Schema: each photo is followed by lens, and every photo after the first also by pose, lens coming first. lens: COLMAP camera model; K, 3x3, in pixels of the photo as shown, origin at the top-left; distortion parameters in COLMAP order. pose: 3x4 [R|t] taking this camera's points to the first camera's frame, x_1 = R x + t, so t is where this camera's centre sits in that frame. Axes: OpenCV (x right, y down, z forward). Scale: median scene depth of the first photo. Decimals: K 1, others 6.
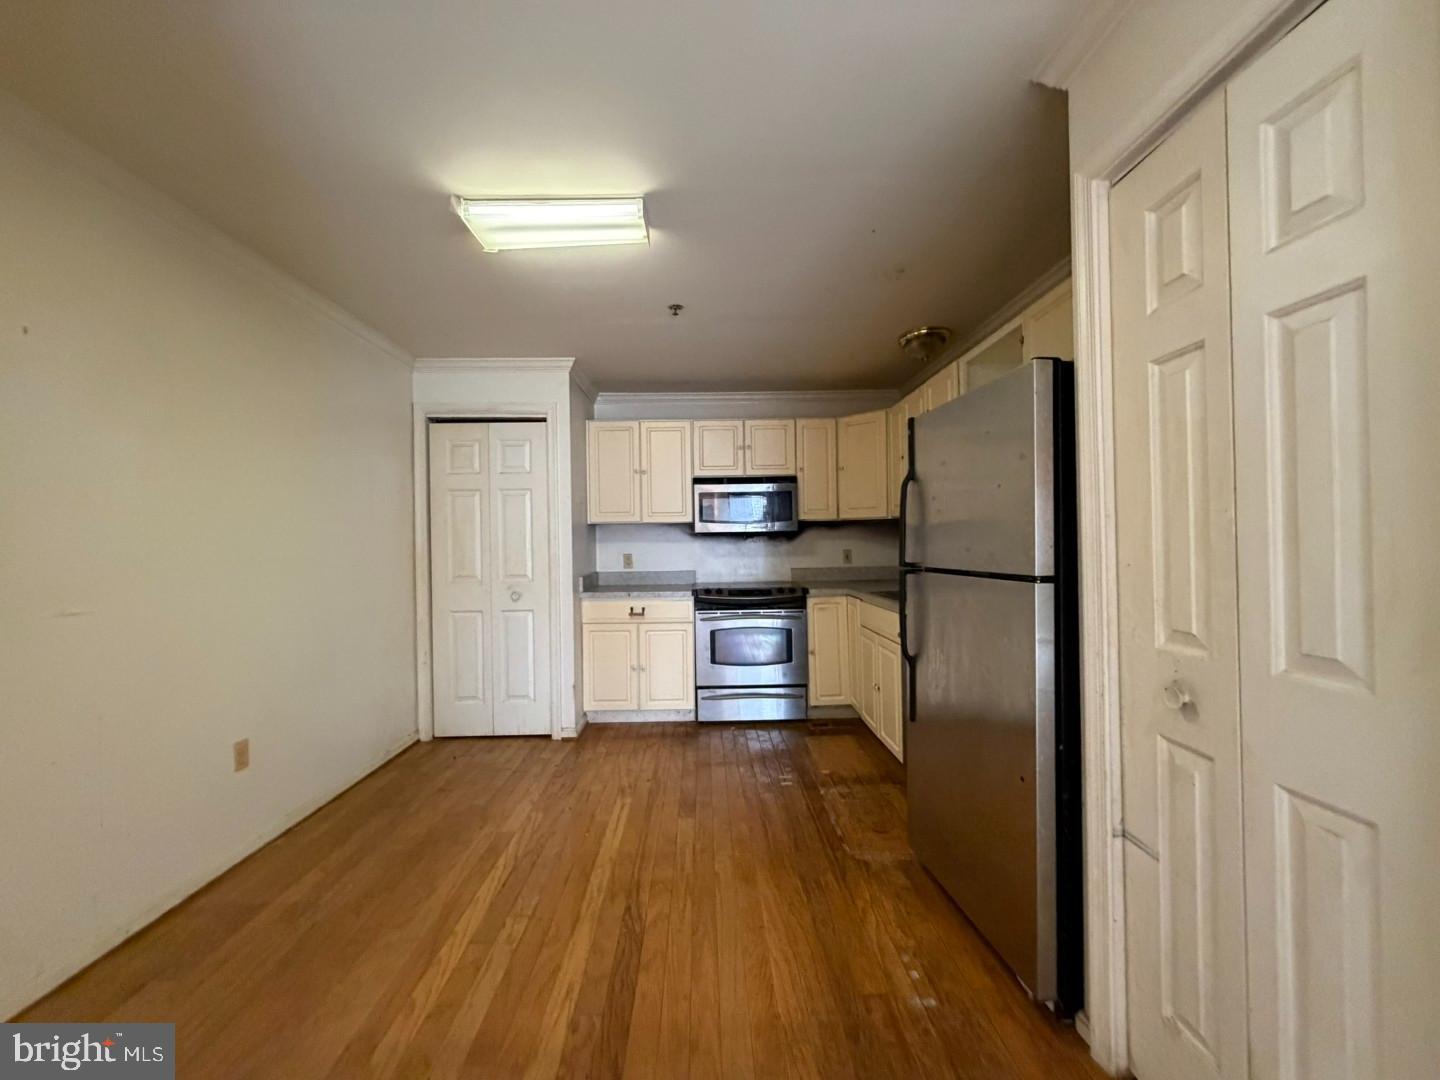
lens RADIAL K [[572.7, 0, 716.4], [0, 572.7, 539.9], [0, 0, 1]] dist [0.000612, 0.000159]
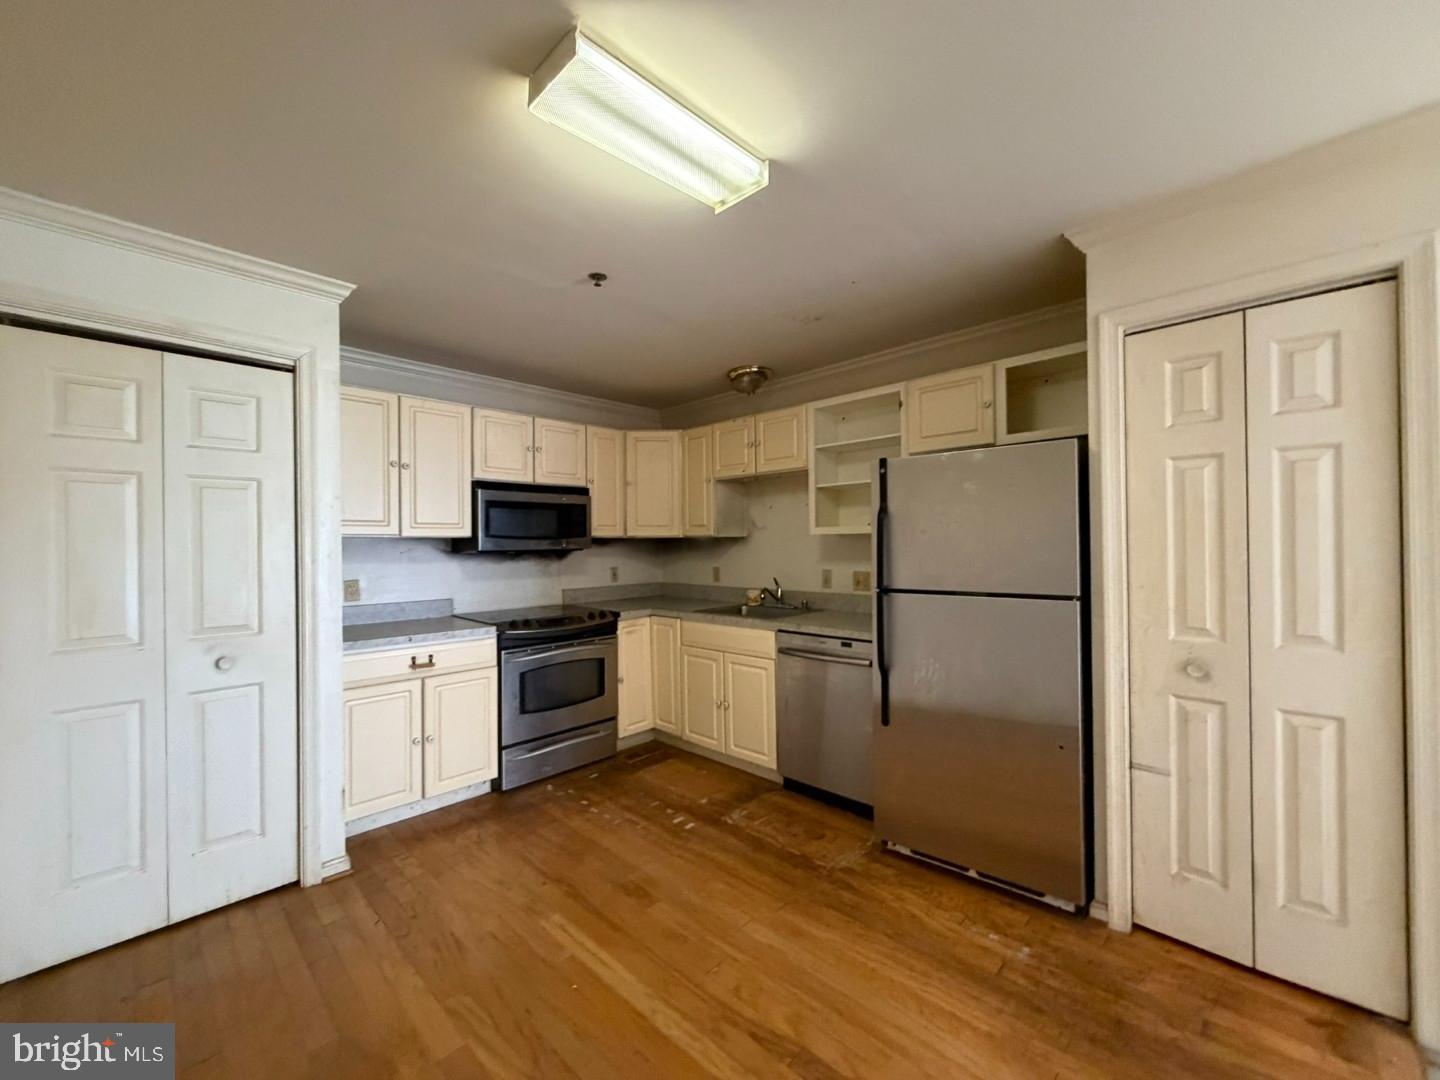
lens RADIAL K [[572.7, 0, 715.0], [0, 572.7, 539.7], [0, 0, 1]] dist [0.000612, 0.000159]
pose [[0.716391, 0.013162, 0.697575, -0.405489], [-0.003176, 0.999873, -0.015605, -0.018667], [-0.697692, 0.008964, 0.716342, 0.245547]]
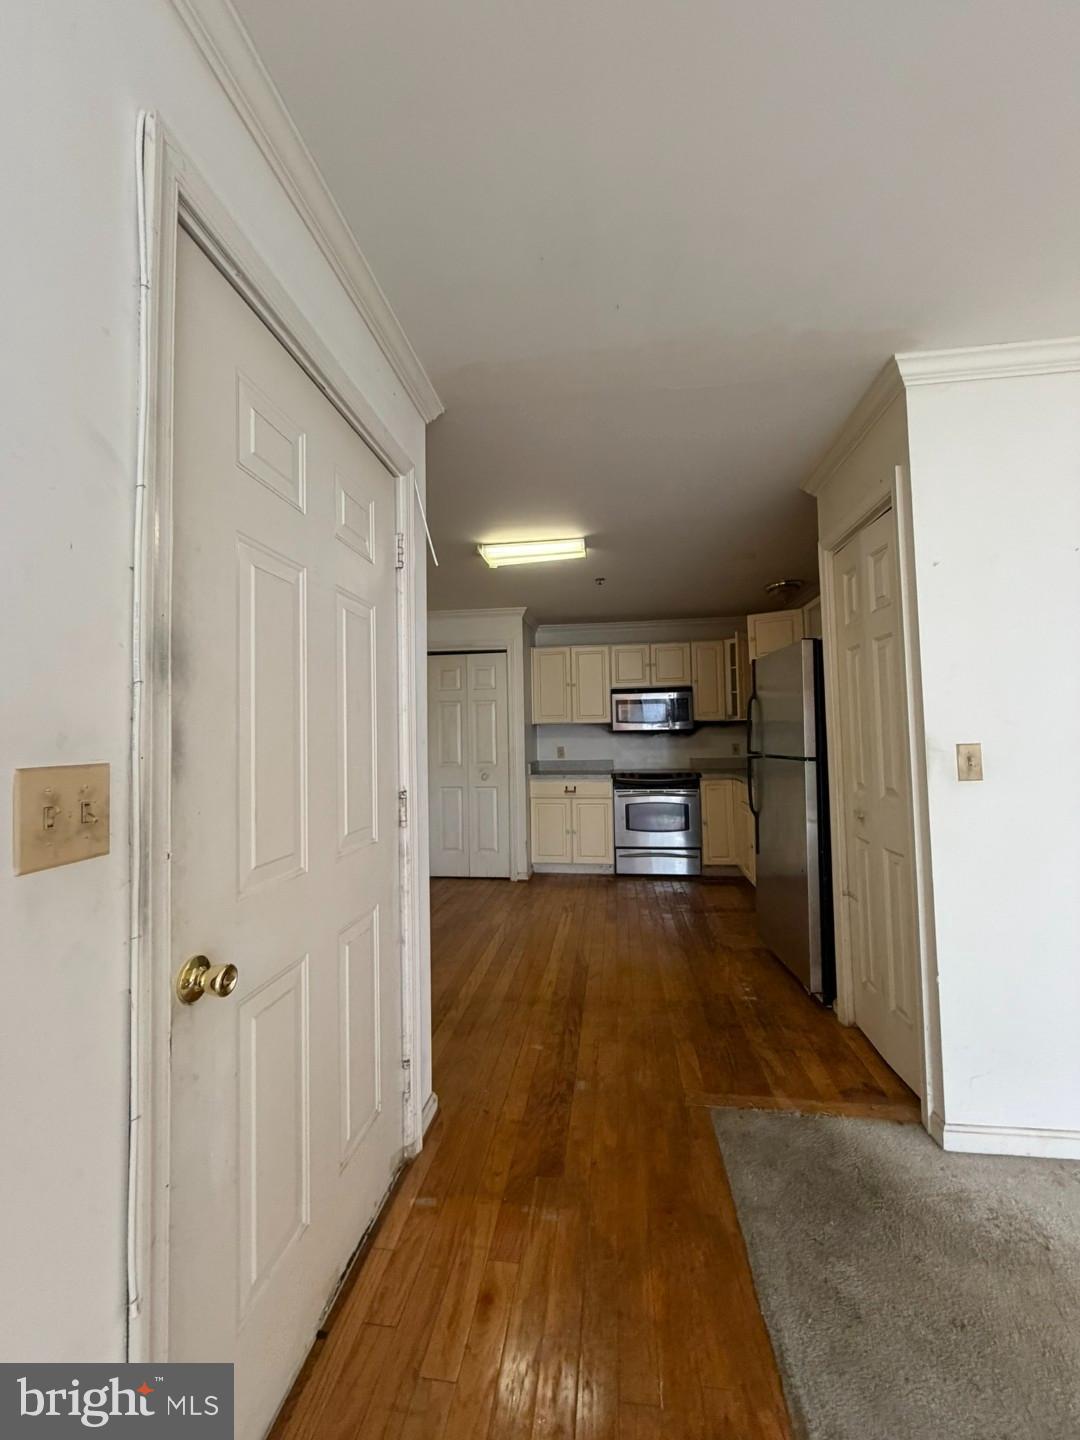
lens RADIAL K [[572.7, 0, 544.0], [0, 572.7, 710.7], [0, 0, 1]] dist [0.000612, 0.000159]
pose [[0.988930, -0.008514, -0.148137, 0.001387], [0.002371, 0.999132, -0.041595, -0.004567], [0.148362, 0.040784, 0.988092, -0.372795]]
